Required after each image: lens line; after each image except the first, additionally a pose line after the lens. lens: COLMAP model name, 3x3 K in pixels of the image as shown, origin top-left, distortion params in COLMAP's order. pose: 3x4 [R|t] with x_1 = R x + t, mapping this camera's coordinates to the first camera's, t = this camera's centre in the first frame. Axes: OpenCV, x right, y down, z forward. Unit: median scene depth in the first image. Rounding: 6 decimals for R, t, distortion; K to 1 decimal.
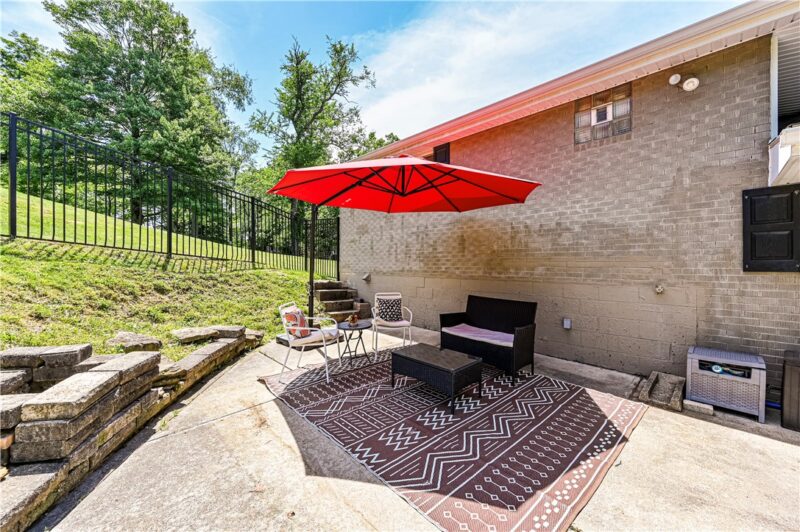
lens RADIAL K [[320.2, 0, 405.2], [0, 320.2, 264.3], [0, 0, 1]] dist [0.000990, -0.000031]
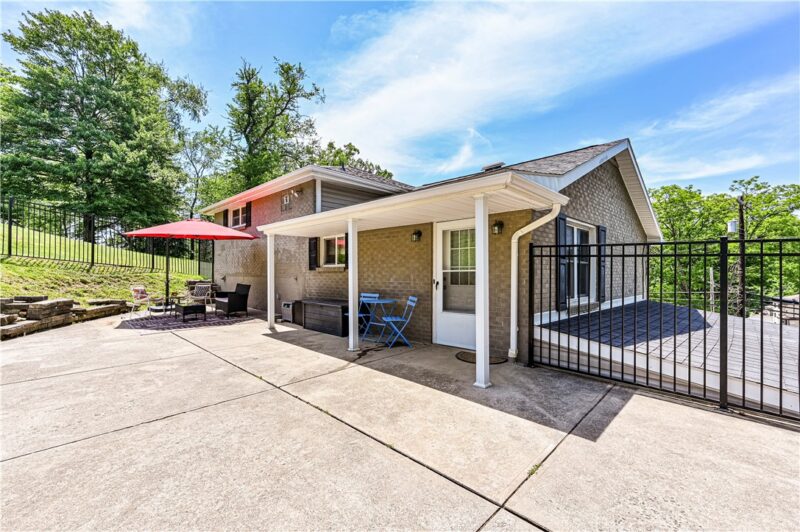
lens RADIAL K [[348.5, 0, 403.0], [0, 348.5, 271.7], [0, 0, 1]] dist [0.001540, -0.000470]
pose [[0.999724, -0.001664, 0.023433, 0.188154], [0.001802, 0.999981, -0.005881, 0.005797], [-0.023423, 0.005922, 0.999708, -0.194480]]
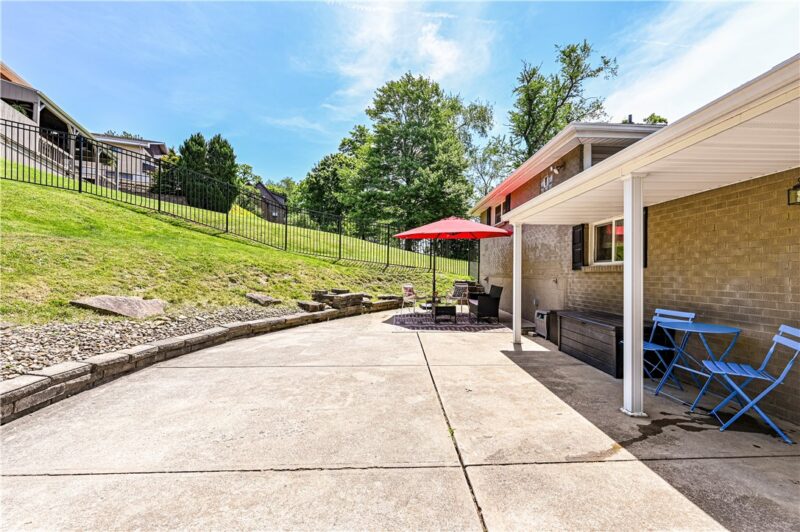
lens RADIAL K [[348.5, 0, 403.0], [0, 348.5, 271.7], [0, 0, 1]] dist [0.001540, -0.000470]
pose [[0.731786, 0.005283, -0.681514, 0.186048], [-0.014653, 0.999861, -0.007983, 0.006926], [0.681377, 0.015829, 0.731762, -0.126757]]
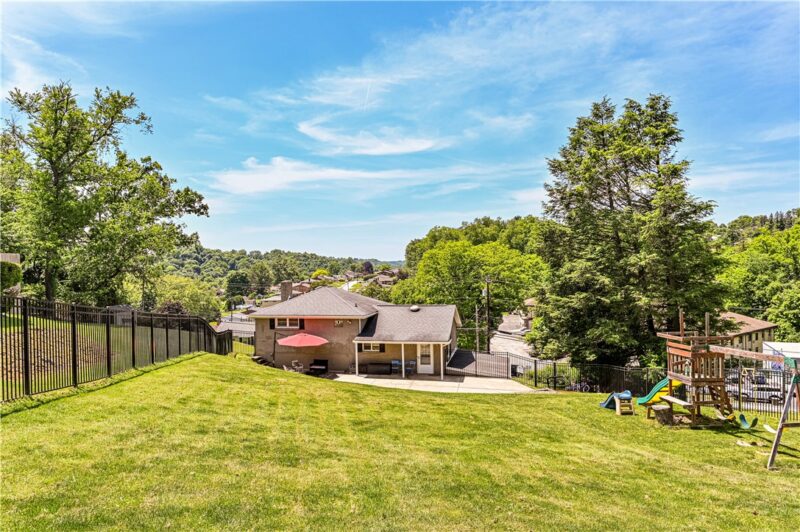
lens RADIAL K [[525.2, 0, 377.1], [0, 525.2, 266.5], [0, 0, 1]] dist [-0.000868, -0.000109]
pose [[0.861369, -0.020507, 0.507565, -0.440345], [0.027424, 0.999605, -0.006155, -0.180971], [-0.507238, 0.019221, 0.861591, -0.933541]]
